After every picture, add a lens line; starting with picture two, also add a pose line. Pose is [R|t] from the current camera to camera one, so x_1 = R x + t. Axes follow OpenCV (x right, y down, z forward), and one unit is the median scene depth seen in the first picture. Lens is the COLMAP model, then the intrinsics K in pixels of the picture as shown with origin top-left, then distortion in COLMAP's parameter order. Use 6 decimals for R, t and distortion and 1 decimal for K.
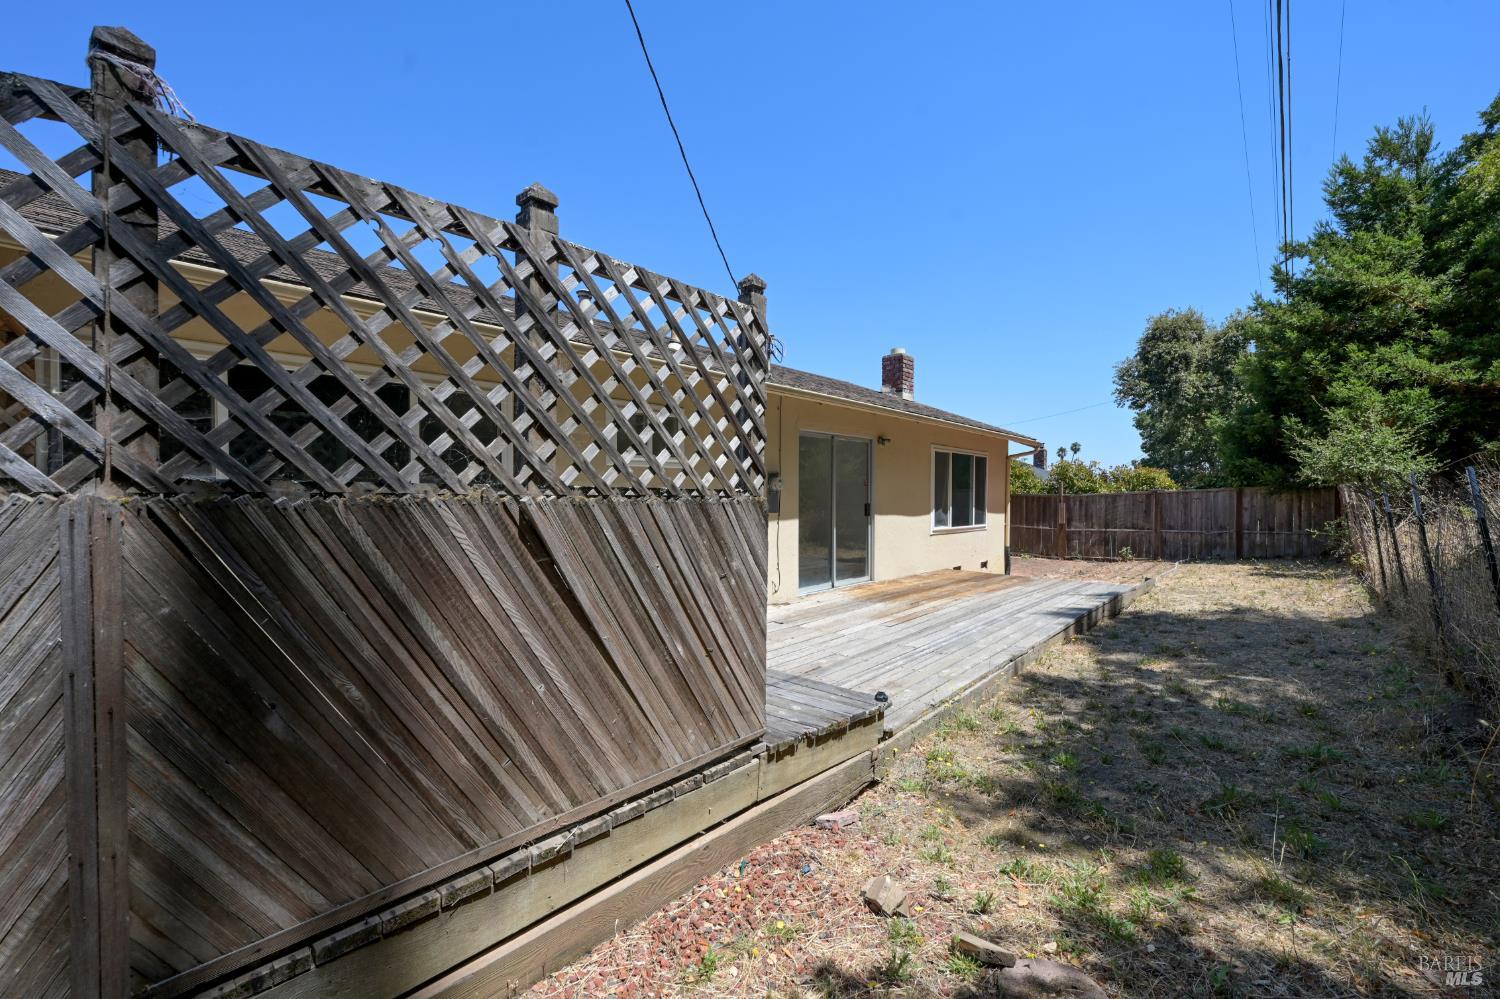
lens RADIAL K [[633.0, 0, 750.0], [0, 633.0, 499.5], [0, 0, 1]] dist [-0.000217, -0.000108]
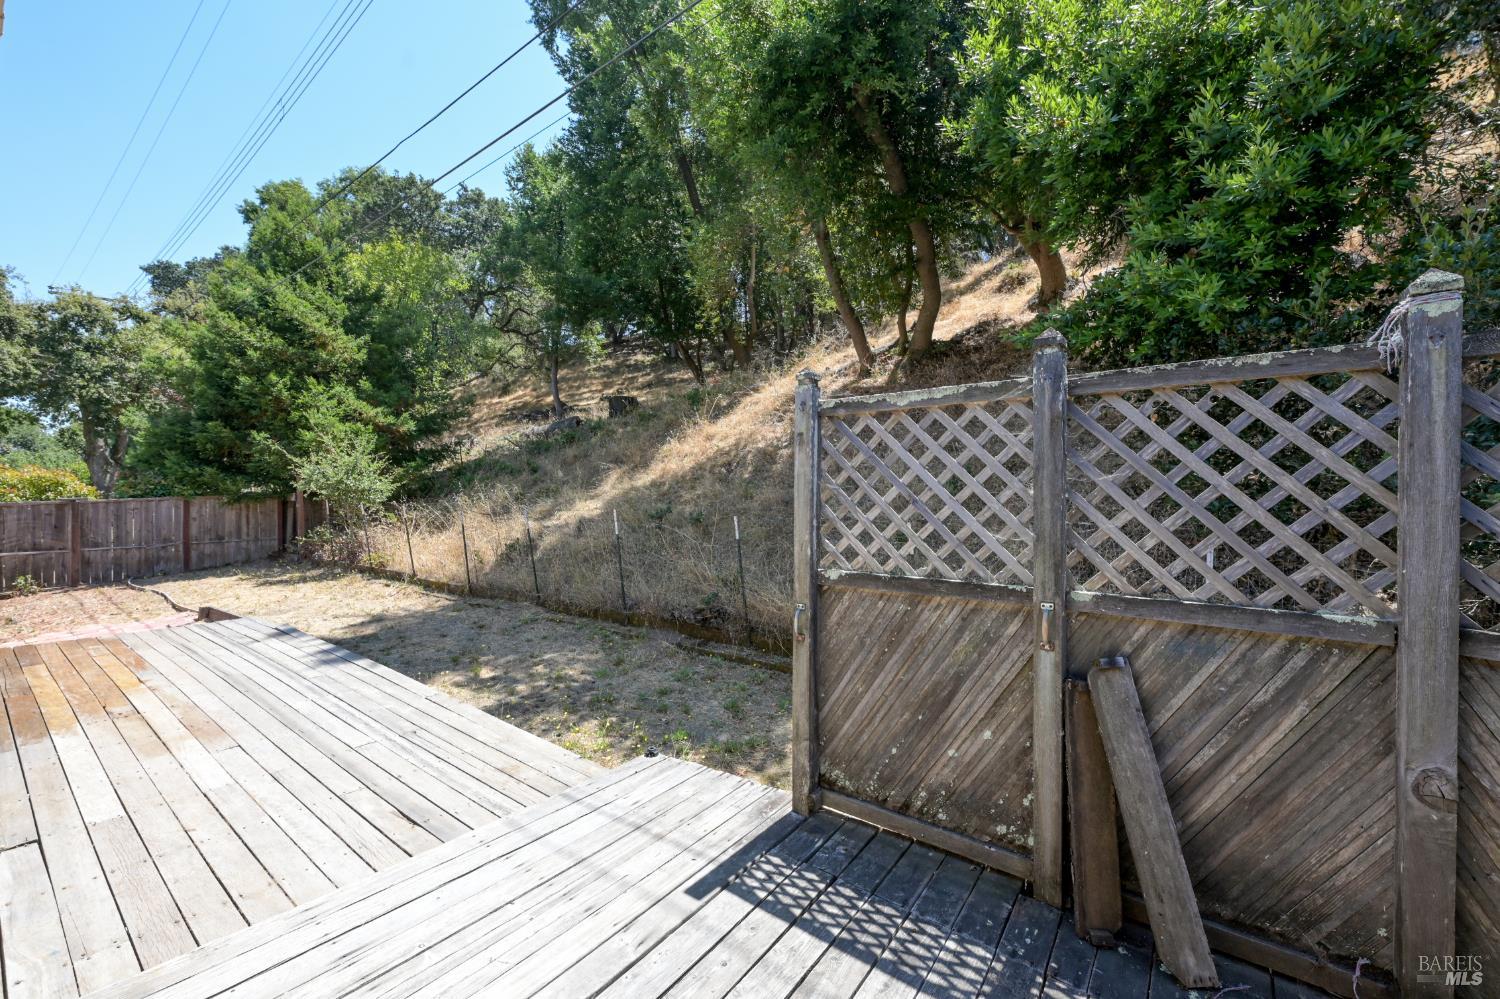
lens RADIAL K [[599.0, 0, 748.5], [0, 599.0, 496.0], [0, 0, 1]] dist [0.001721, 0.000025]
pose [[-0.082143, -0.009623, 0.996574, -0.205111], [-0.001804, 0.999953, 0.009507, -0.031439], [-0.996619, -0.001017, -0.082157, 0.242888]]
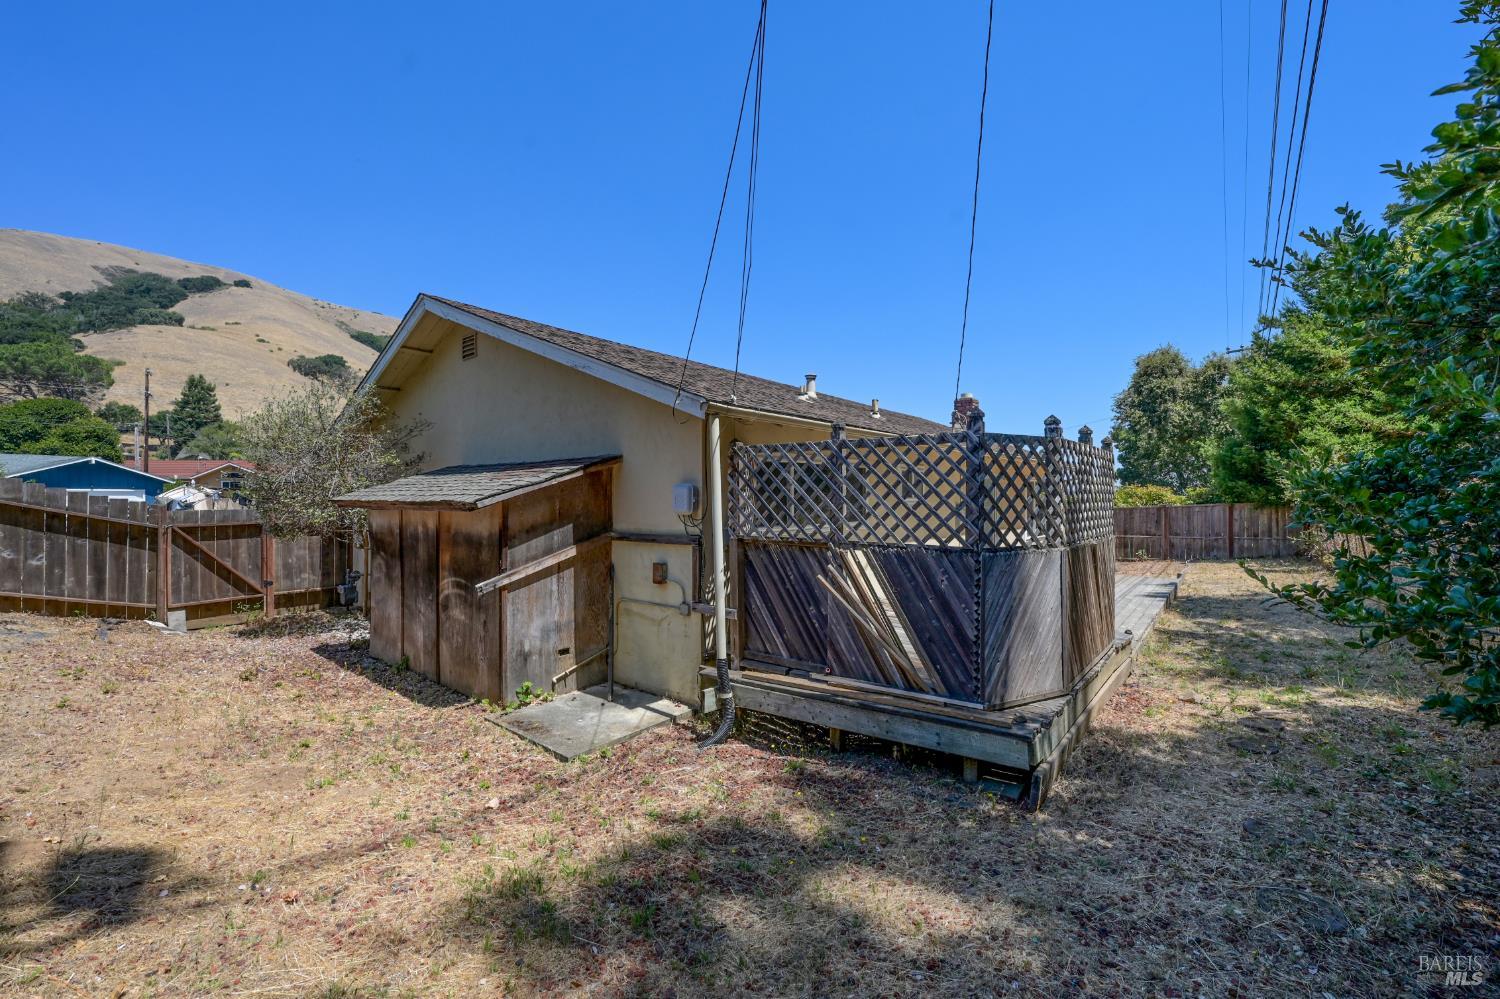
lens RADIAL K [[621.3, 0, 753.5], [0, 621.3, 492.3], [0, 0, 1]] dist [-0.000150, 0.000010]
pose [[0.998843, -0.001838, 0.048064, -0.272088], [0.002608, 0.999869, -0.015964, -0.024803], [-0.048028, 0.016071, 0.998717, -0.228981]]
